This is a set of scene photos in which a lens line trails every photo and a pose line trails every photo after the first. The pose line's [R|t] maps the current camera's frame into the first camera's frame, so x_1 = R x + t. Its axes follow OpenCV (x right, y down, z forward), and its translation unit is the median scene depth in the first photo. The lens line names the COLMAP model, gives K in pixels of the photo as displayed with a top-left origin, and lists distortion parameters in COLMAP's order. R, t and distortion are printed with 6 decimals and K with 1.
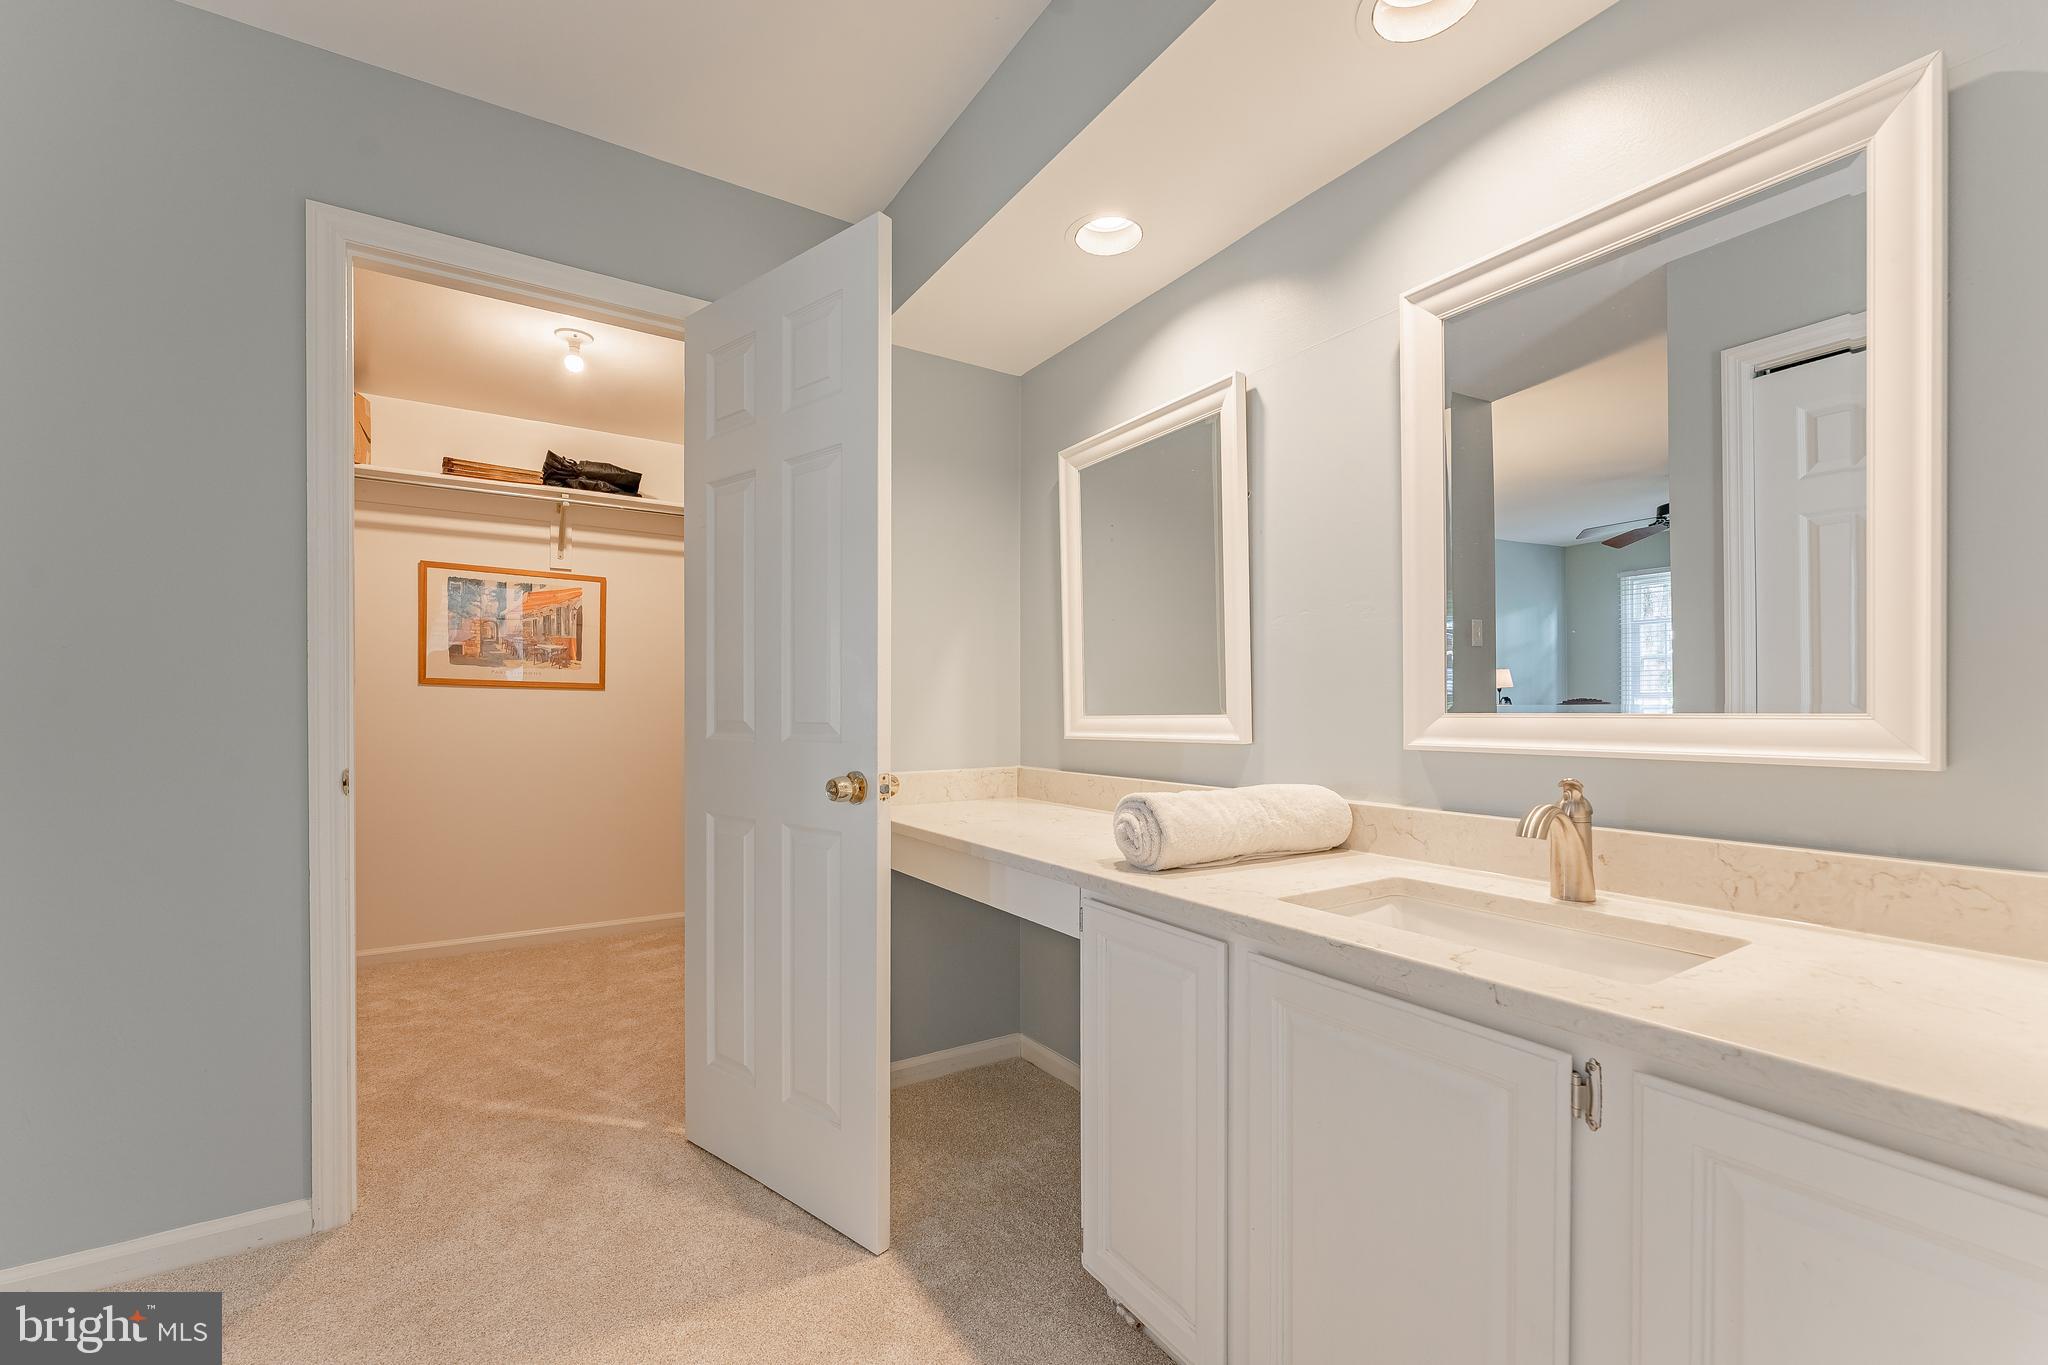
lens RADIAL K [[836.9, 0, 1029.5], [0, 836.9, 696.1], [0, 0, 1]] dist [-0.003992, -0.000418]
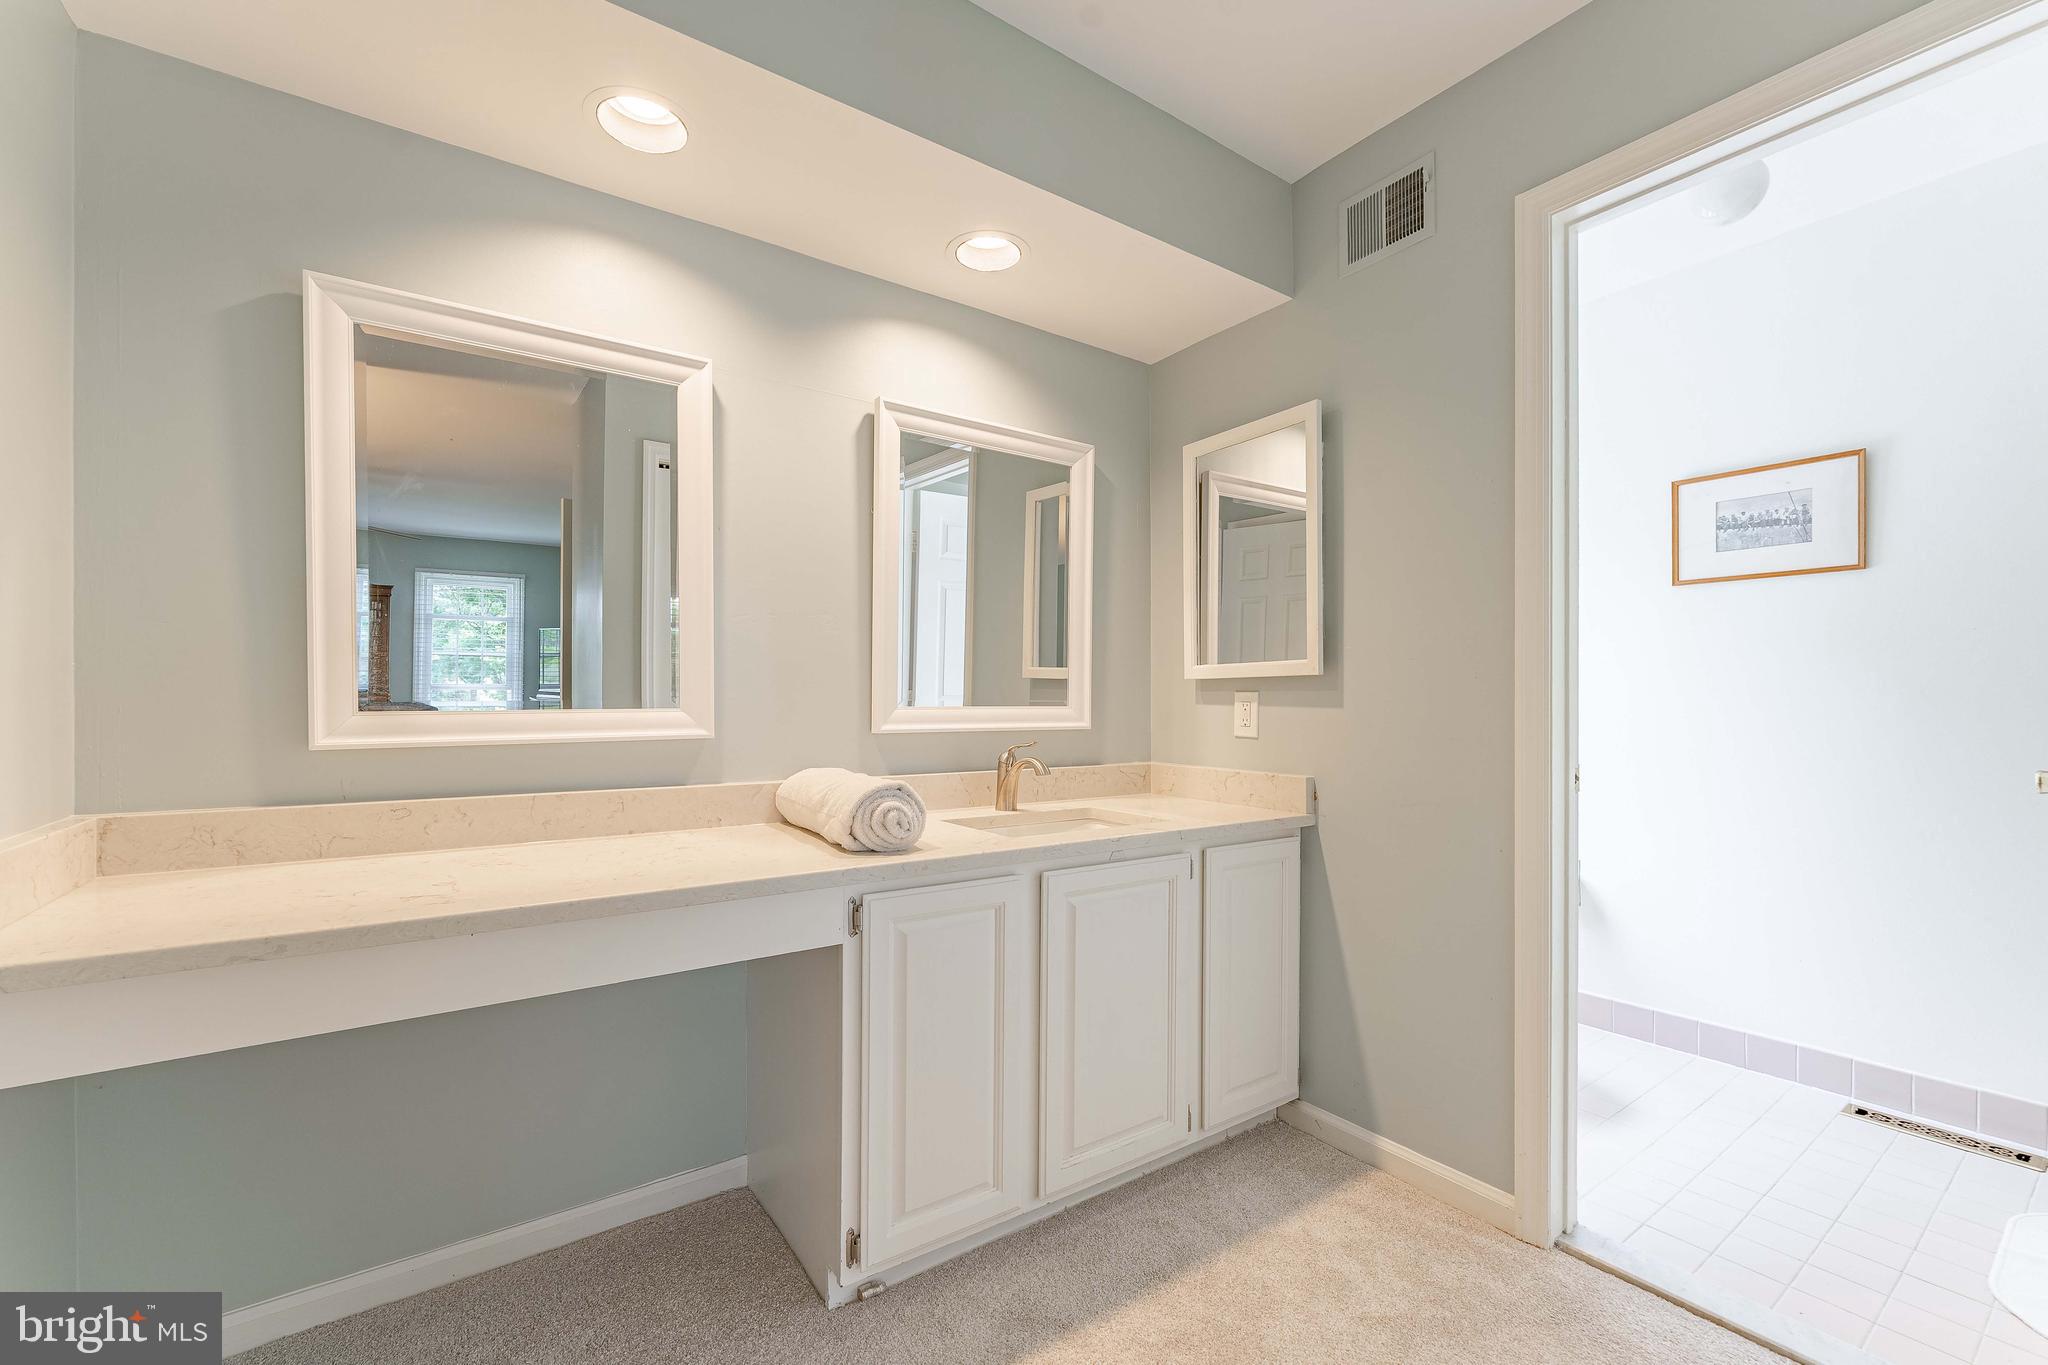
lens RADIAL K [[836.9, 0, 1028.9], [0, 836.9, 700.4], [0, 0, 1]] dist [-0.003992, -0.000418]
pose [[-0.027820, 0.009501, 0.999568, -0.745403], [-0.017498, 0.999797, -0.009990, 0.016134], [-0.999460, -0.017768, -0.027648, 0.643425]]
